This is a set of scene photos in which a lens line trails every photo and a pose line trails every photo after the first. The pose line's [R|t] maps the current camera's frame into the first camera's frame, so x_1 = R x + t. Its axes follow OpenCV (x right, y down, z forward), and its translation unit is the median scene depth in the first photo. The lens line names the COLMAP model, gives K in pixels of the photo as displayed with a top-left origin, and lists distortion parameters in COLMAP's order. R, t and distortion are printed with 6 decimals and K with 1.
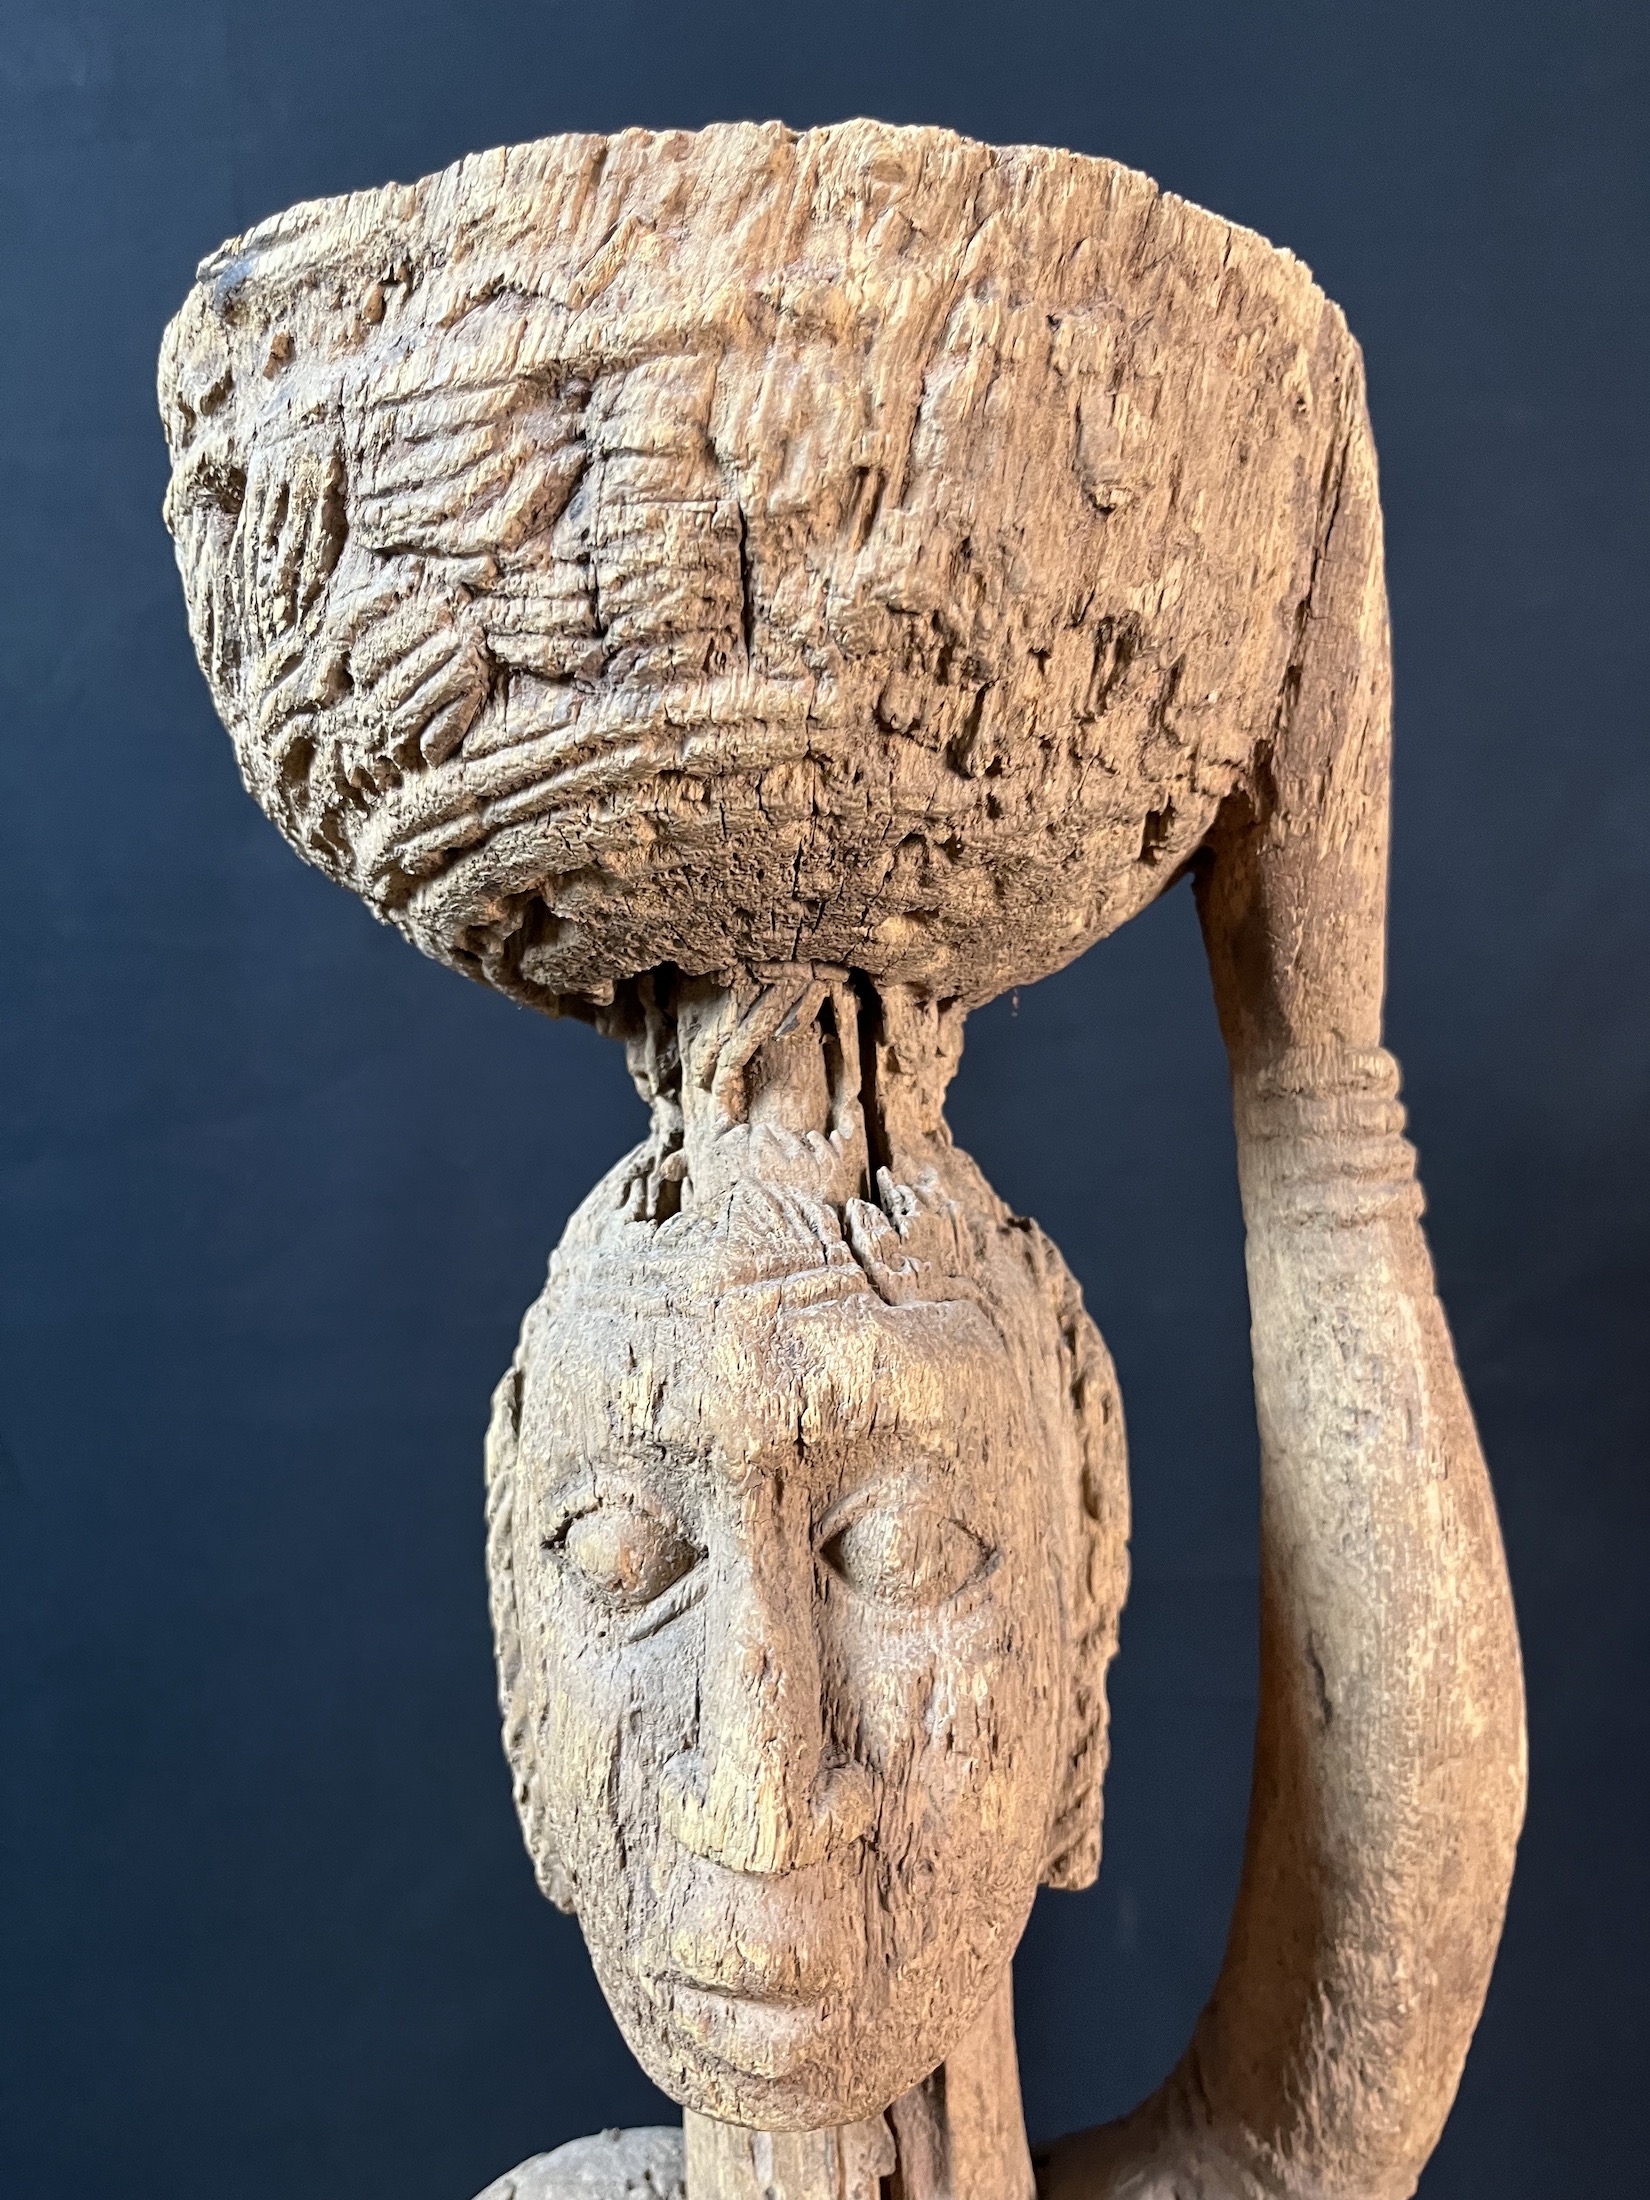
lens RADIAL K [[1648.7, 0, 832.7], [0, 1648.7, 980.0], [0, 0, 1]] dist [-0.008740, -0.007901]
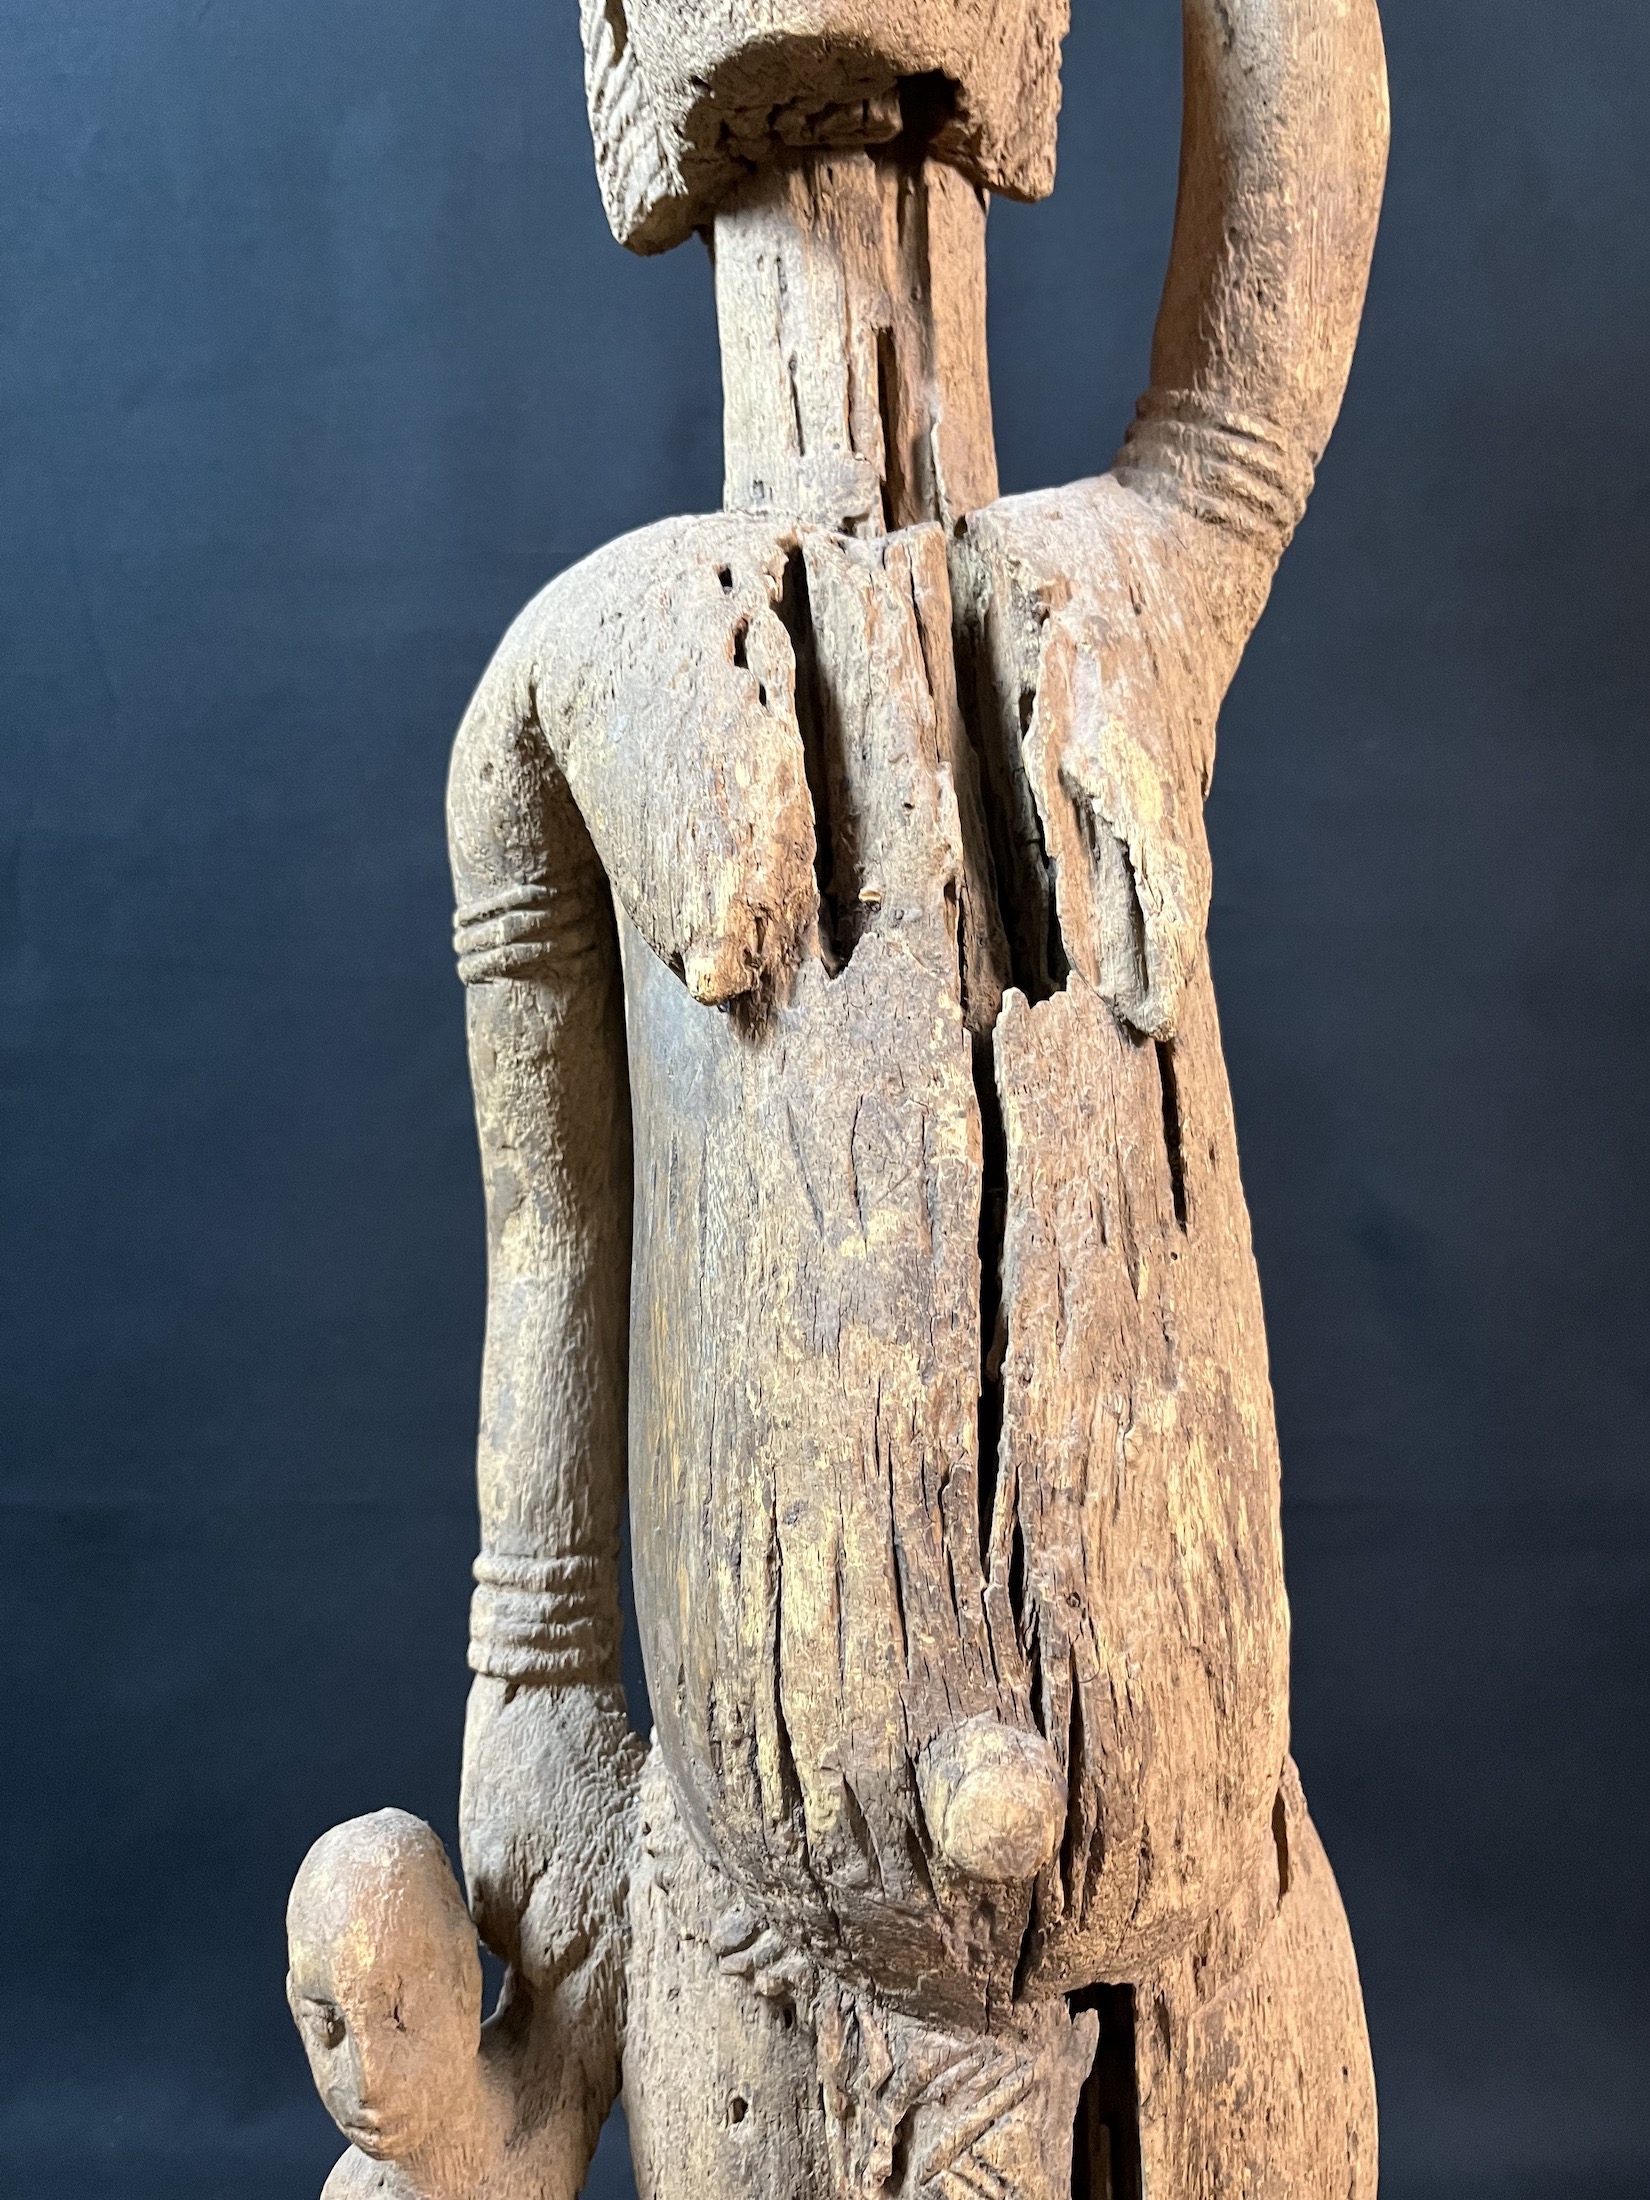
lens RADIAL K [[1687.7, 0, 831.0], [0, 1687.7, 1092.0], [0, 0, 1]] dist [0.004710, -0.033776]
pose [[0.999716, 0.012363, -0.020374, 0.030640], [-0.013474, 0.998375, -0.055363, 1.615021], [0.019656, 0.055622, 0.998258, -0.326550]]
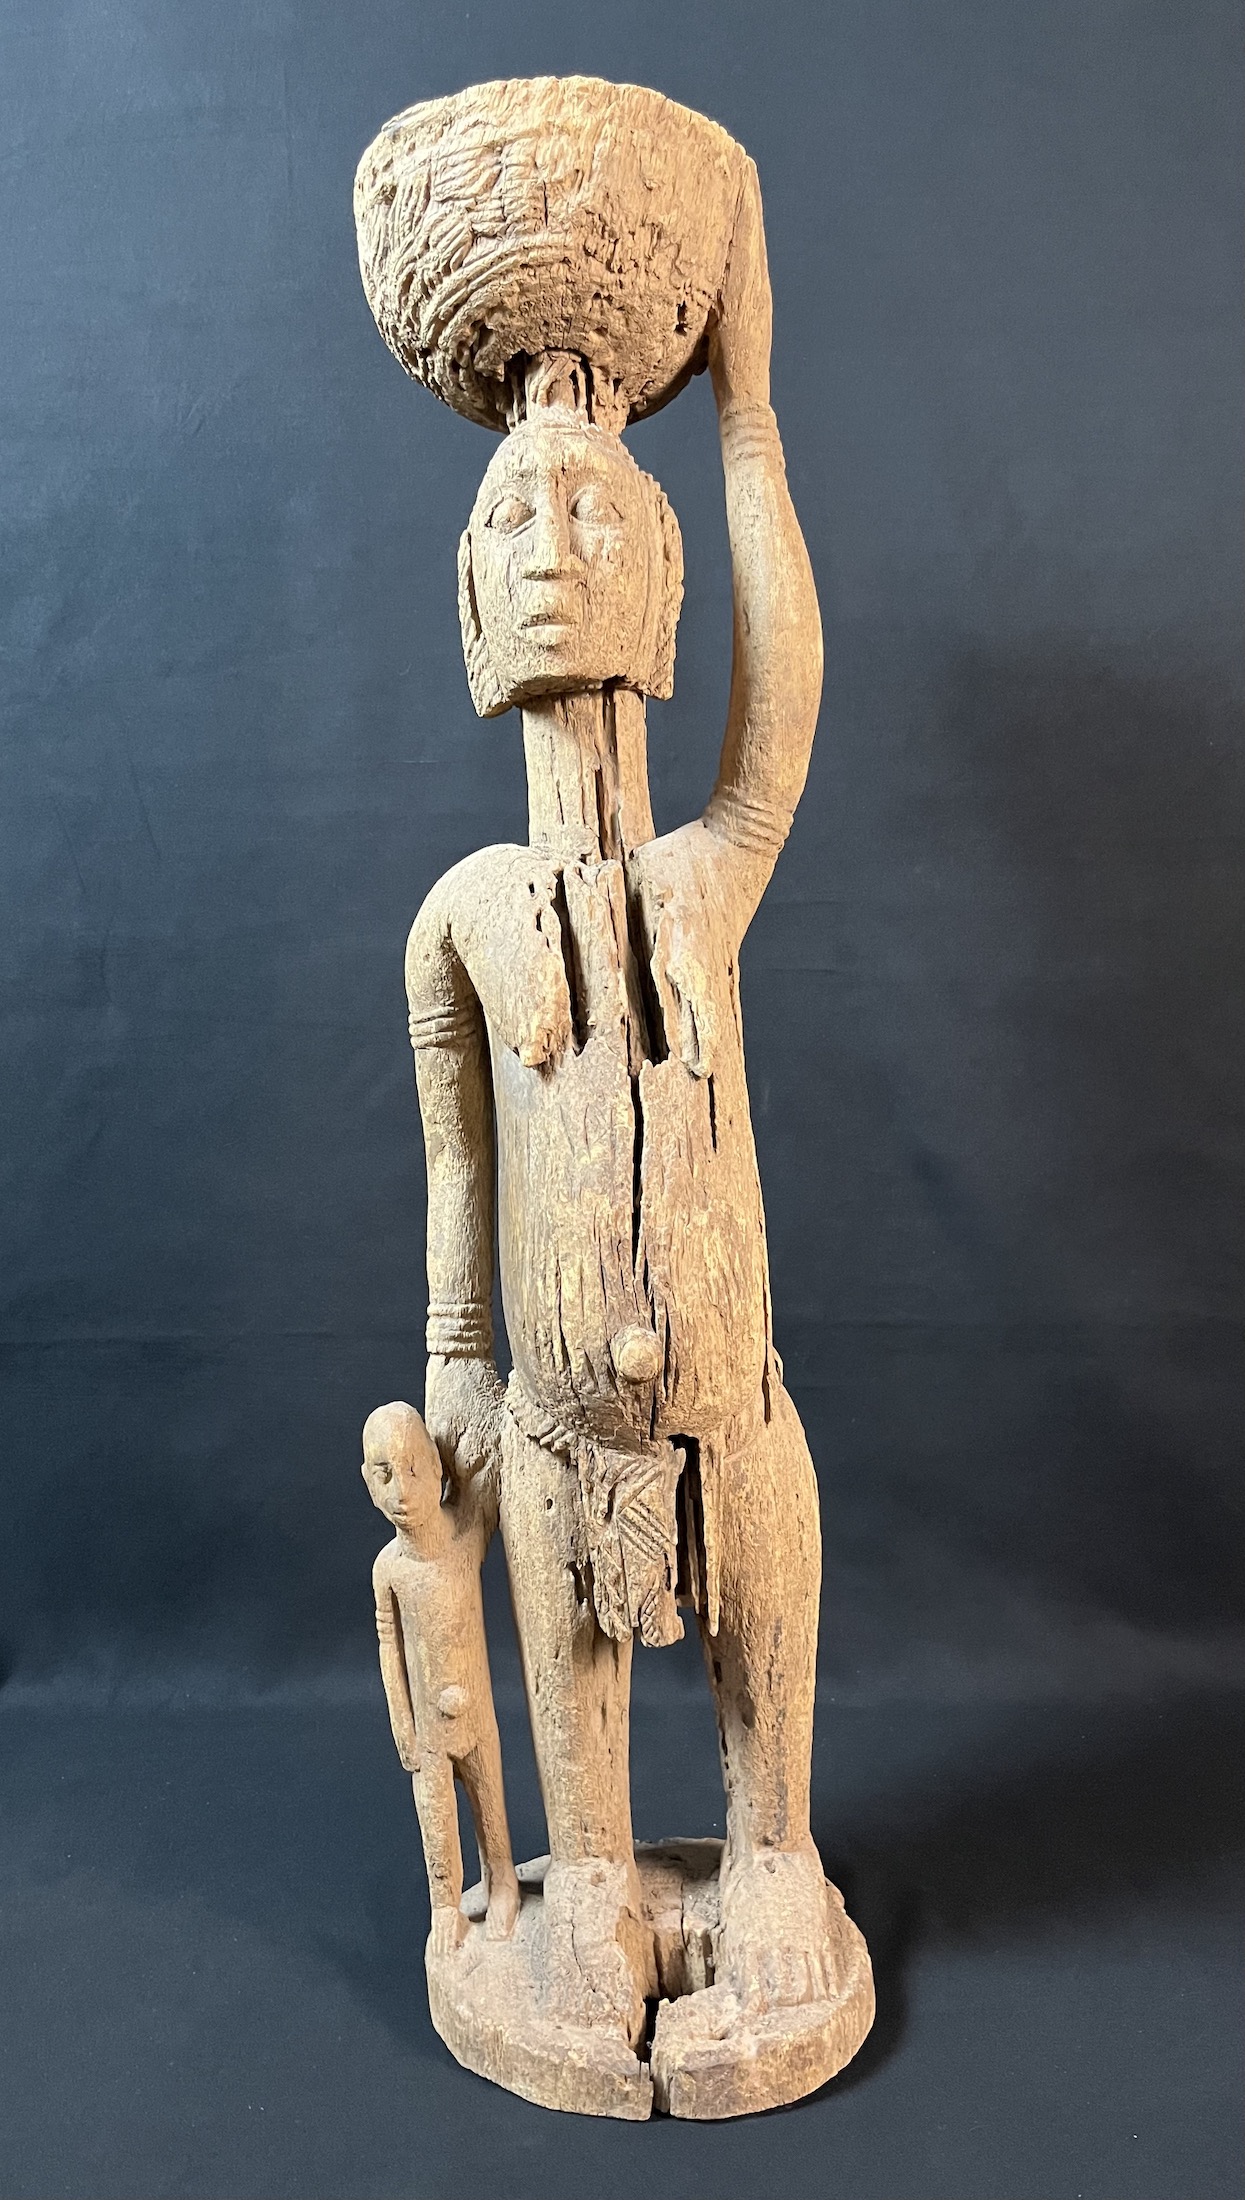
lens RADIAL K [[1705.4, 0, 641.1], [0, 1705.4, 1105.6], [0, 0, 1]] dist [0.044994, -0.098906]
pose [[0.999871, -0.004910, -0.015283, 0.182729], [0.004551, 0.999715, -0.023435, 1.632824], [0.015394, 0.023363, 0.999609, -2.416409]]
